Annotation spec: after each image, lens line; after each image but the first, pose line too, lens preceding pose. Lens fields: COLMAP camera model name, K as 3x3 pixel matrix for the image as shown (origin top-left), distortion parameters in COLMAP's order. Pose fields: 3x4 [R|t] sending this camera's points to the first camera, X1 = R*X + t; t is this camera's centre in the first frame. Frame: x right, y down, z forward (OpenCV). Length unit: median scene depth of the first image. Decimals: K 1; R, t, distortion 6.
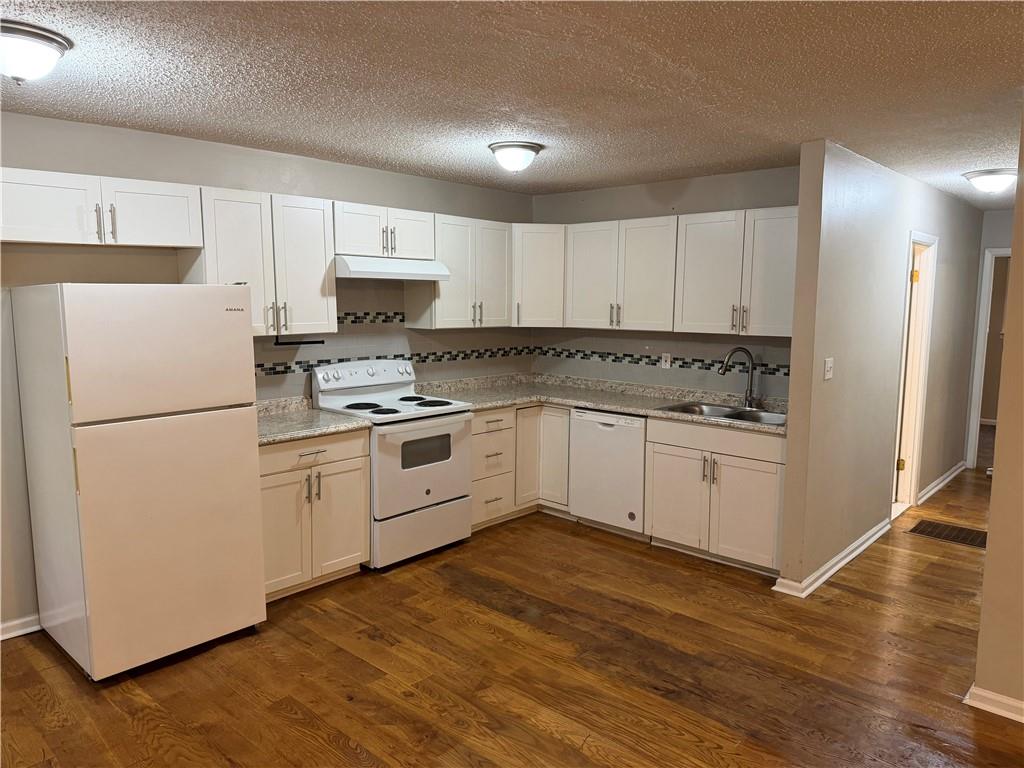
lens RADIAL K [[716.4, 0, 512.2], [0, 716.4, 388.9], [0, 0, 1]] dist [0.114309, -0.162089]
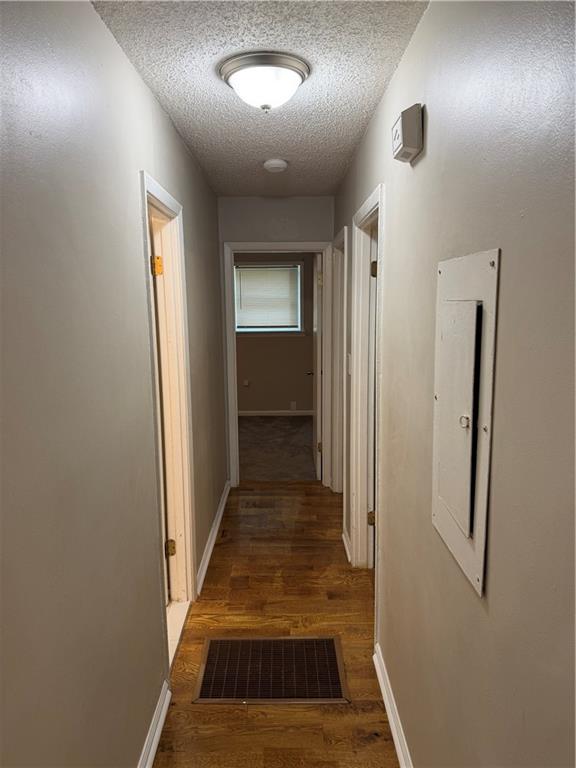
lens RADIAL K [[537.3, 0, 288.0], [0, 537.3, 384.0], [0, 0, 1]] dist [0.114309, -0.162089]
pose [[0.733385, -0.119171, 0.669287, 0.366850], [0.102801, 0.992635, 0.064100, -0.083994], [-0.671996, 0.021794, 0.740234, 0.689833]]
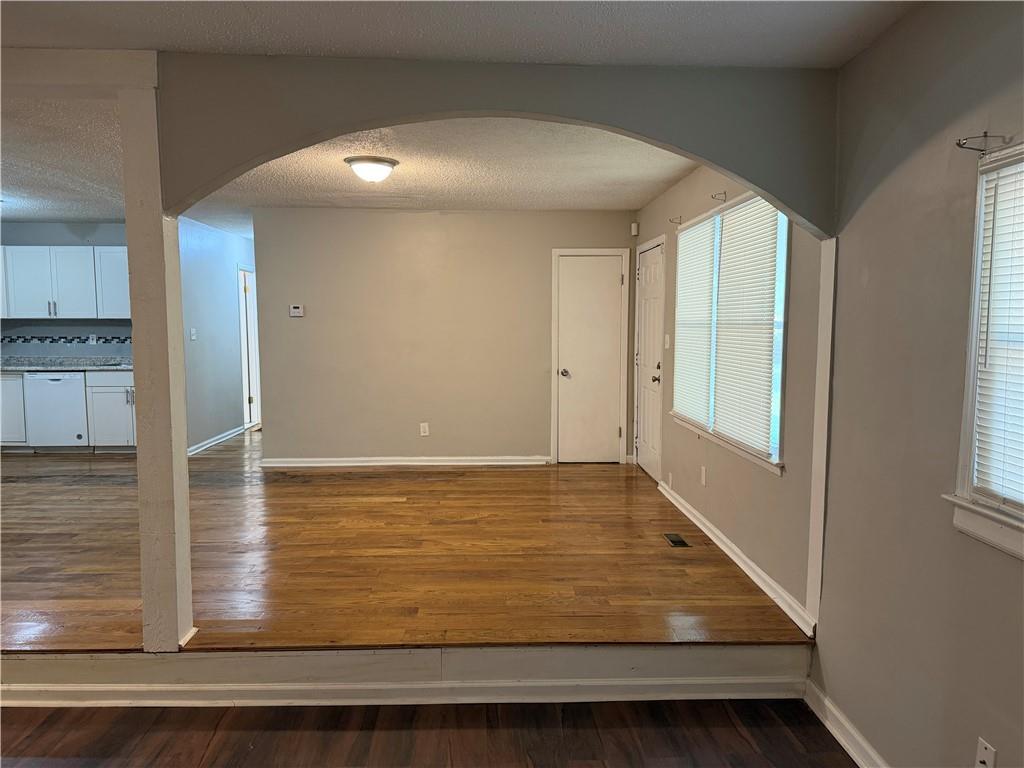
lens RADIAL K [[716.4, 0, 512.2], [0, 716.4, 388.9], [0, 0, 1]] dist [0.114309, -0.162089]
pose [[0.716875, -0.070677, 0.693610, -0.259141], [0.093375, 0.995619, 0.004944, 0.158246], [-0.690921, 0.061222, 0.720333, -0.813366]]
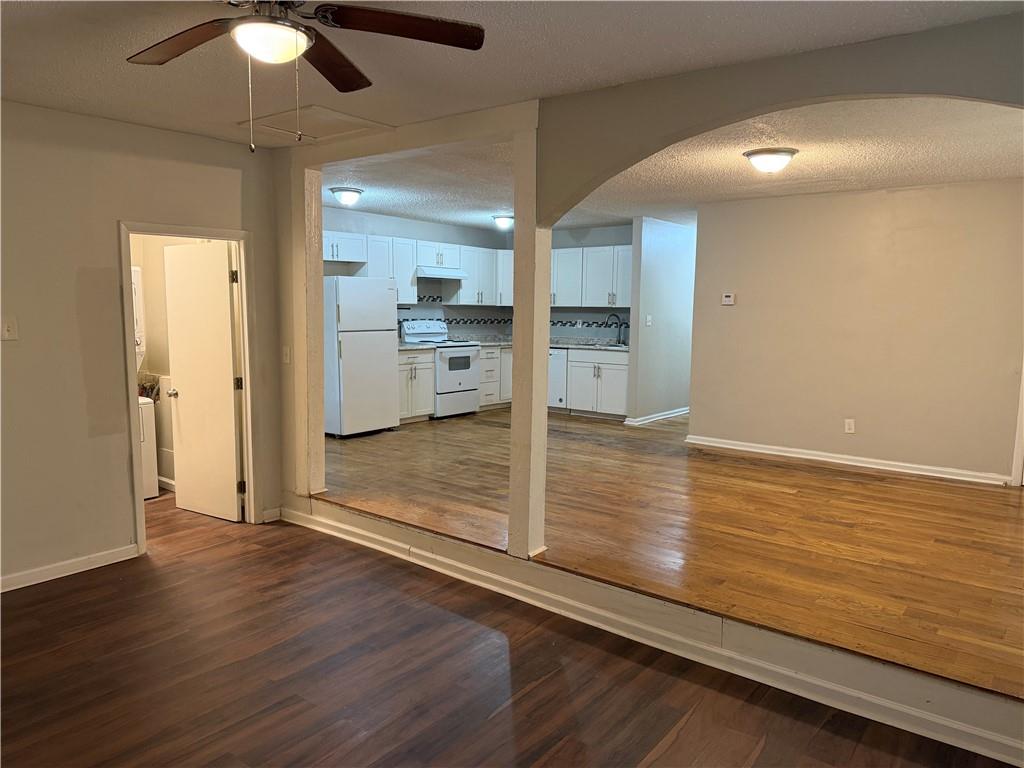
lens RADIAL K [[716.4, 0, 512.2], [0, 716.4, 388.9], [0, 0, 1]] dist [0.114309, -0.162089]
pose [[0.997201, -0.002015, 0.074737, -0.116199], [0.003127, 0.999886, -0.014760, 0.179277], [-0.074699, 0.014953, 0.997094, -0.970531]]
